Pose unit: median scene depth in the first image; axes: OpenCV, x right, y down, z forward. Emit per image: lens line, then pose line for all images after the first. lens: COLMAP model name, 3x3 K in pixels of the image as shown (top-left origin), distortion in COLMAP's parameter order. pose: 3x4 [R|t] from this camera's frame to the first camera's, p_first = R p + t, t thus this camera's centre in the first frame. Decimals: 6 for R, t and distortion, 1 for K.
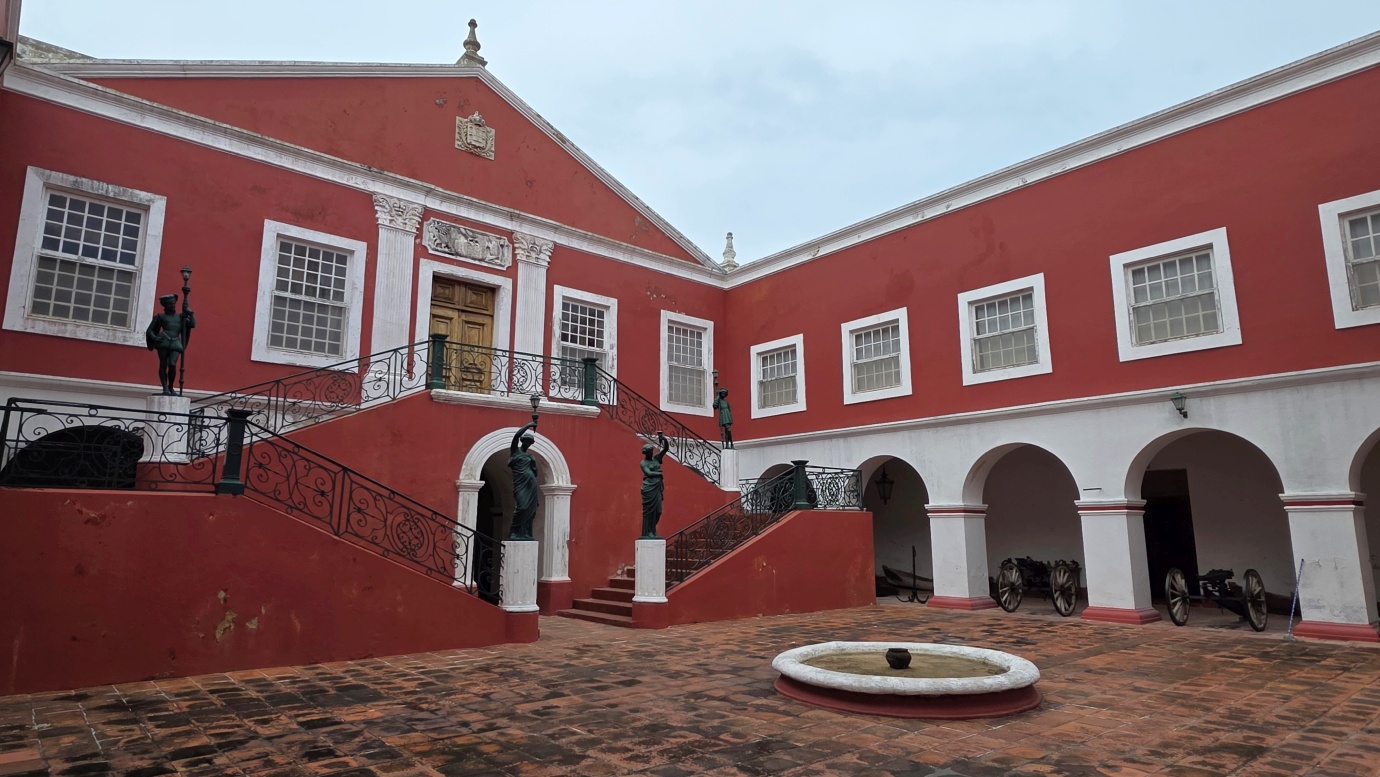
lens RADIAL K [[793.4, 0, 692.8], [0, 793.4, 394.8], [0, 0, 1]] dist [-0.002462, -0.001074]
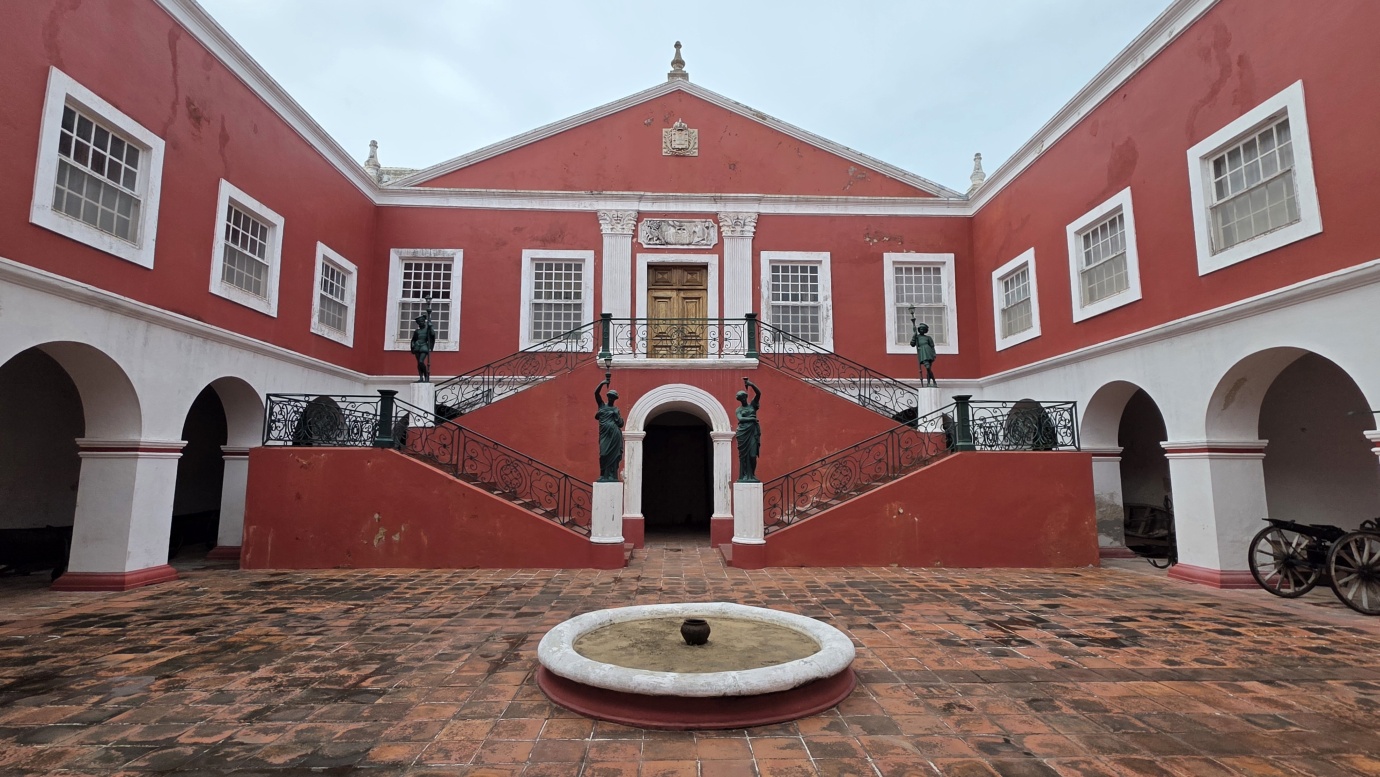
lens RADIAL K [[658.1, 0, 690.0], [0, 658.1, 388.5], [0, 0, 1]] dist [0.002415, -0.000364]
pose [[0.768430, -0.073933, -0.635649, 0.352113], [0.104398, 0.994480, 0.010537, 0.034793], [0.631361, -0.074458, 0.771906, 0.237946]]
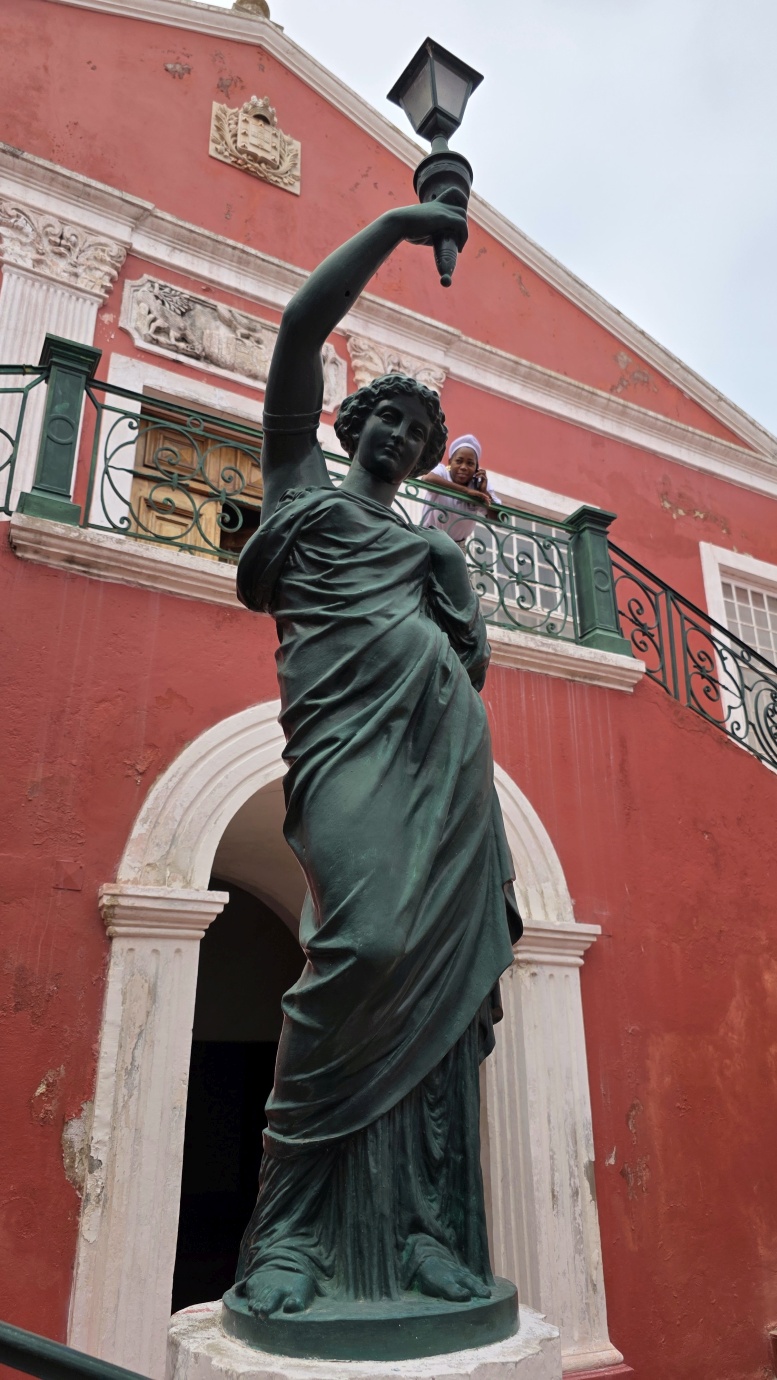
lens RADIAL K [[949.6, 0, 388.5], [0, 949.6, 690.0], [0, 0, 1]] dist [0.006009, 0.001504]
pose [[0.974267, -0.091217, -0.206113, -0.128760], [0.042054, 0.971958, -0.231364, 0.098227], [0.221438, 0.216743, 0.950783, 0.613240]]
